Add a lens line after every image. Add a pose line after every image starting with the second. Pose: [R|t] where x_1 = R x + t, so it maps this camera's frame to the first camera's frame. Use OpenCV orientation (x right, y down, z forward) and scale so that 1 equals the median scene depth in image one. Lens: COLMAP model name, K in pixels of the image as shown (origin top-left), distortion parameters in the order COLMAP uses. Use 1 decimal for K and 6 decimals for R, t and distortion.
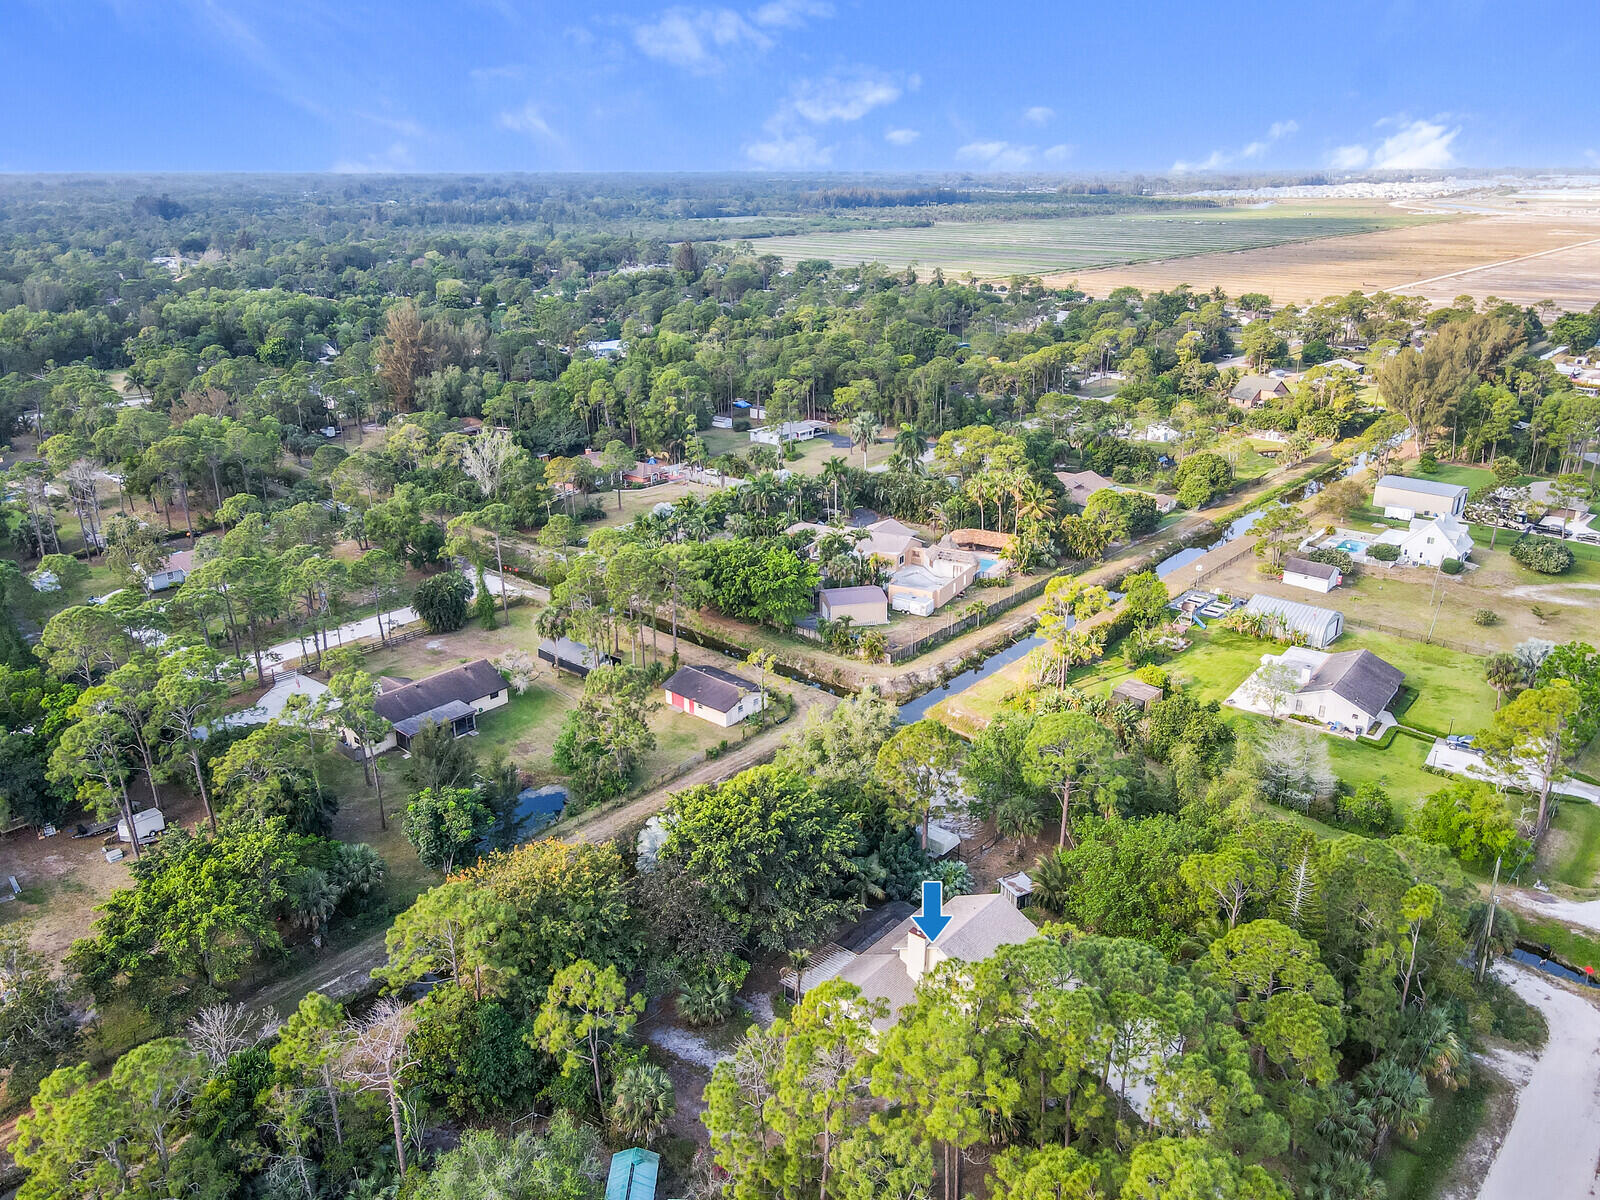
lens RADIAL K [[1169.2, 0, 802.1], [0, 1169.2, 600.8], [0, 0, 1]] dist [0.008439, 0.004333]
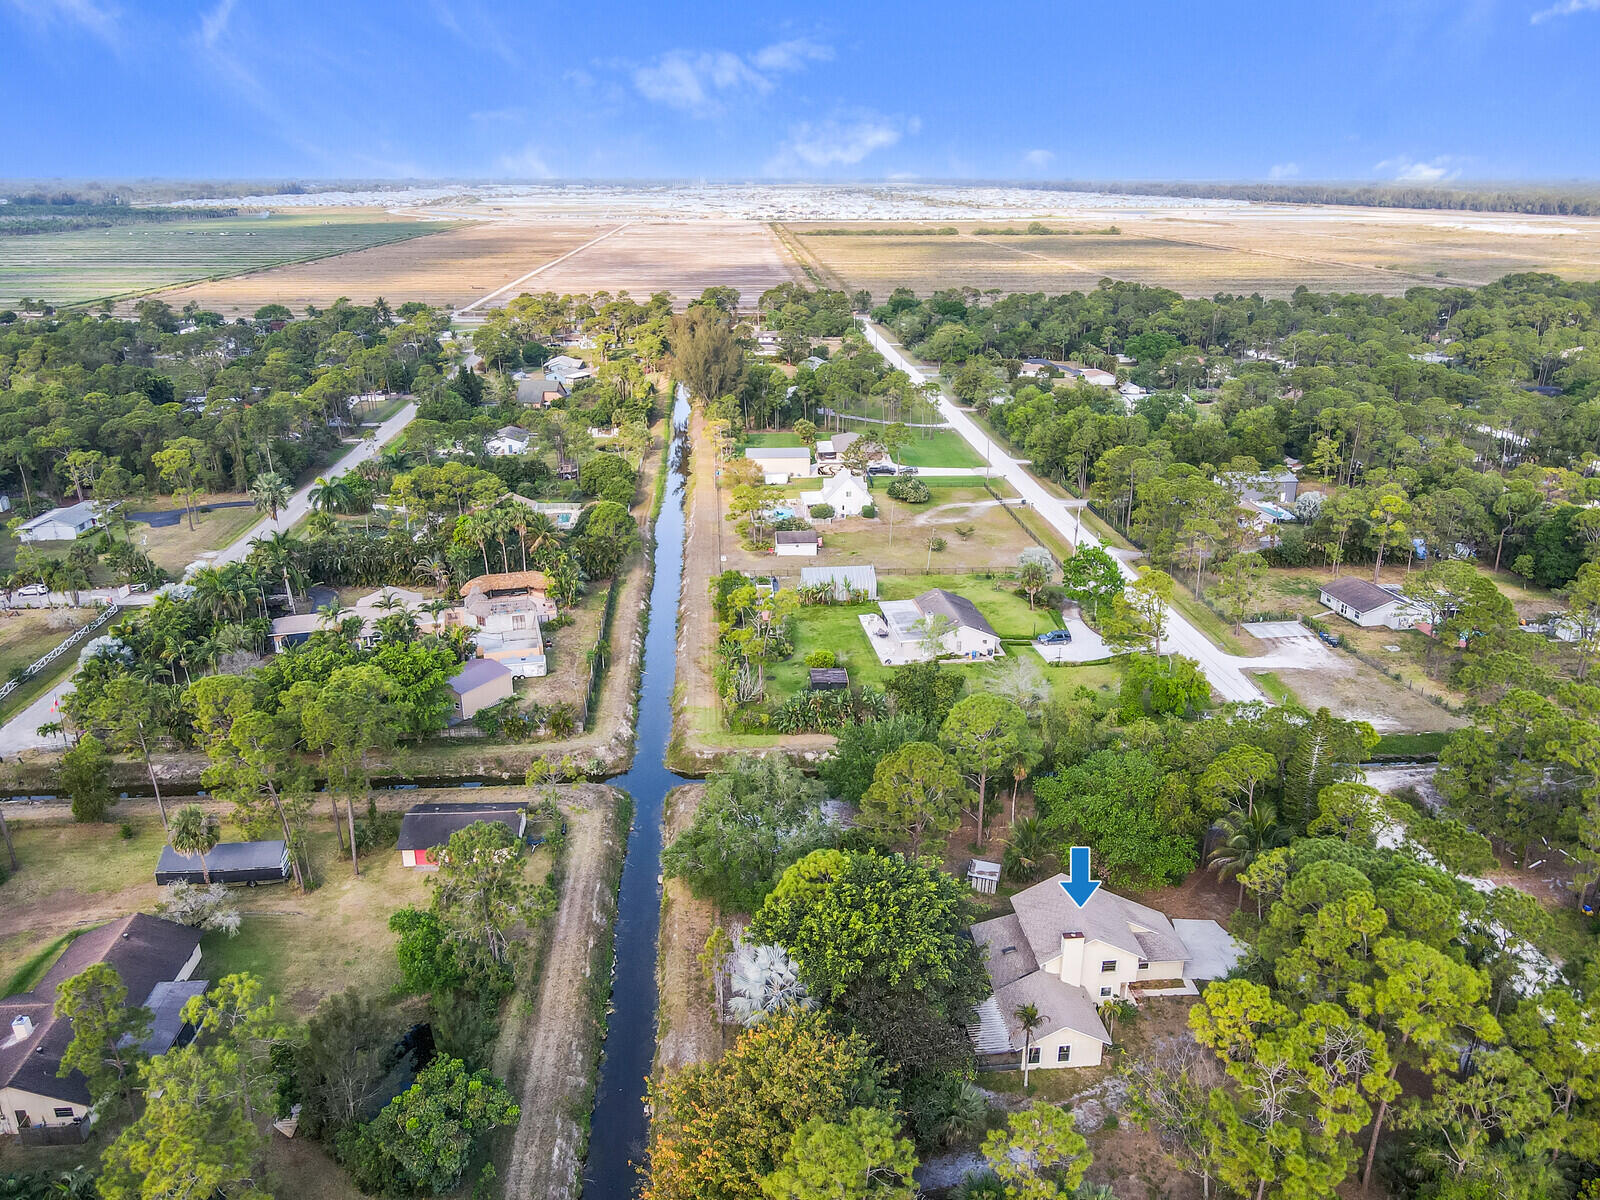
lens RADIAL K [[1169.2, 0, 798.6], [0, 1169.2, 599.1], [0, 0, 1]] dist [0.008439, 0.004333]
pose [[0.694692, -0.242156, 0.677321, -0.365629], [0.247315, 0.964632, 0.091218, -0.079225], [-0.675455, 0.104143, 0.730010, 0.211075]]
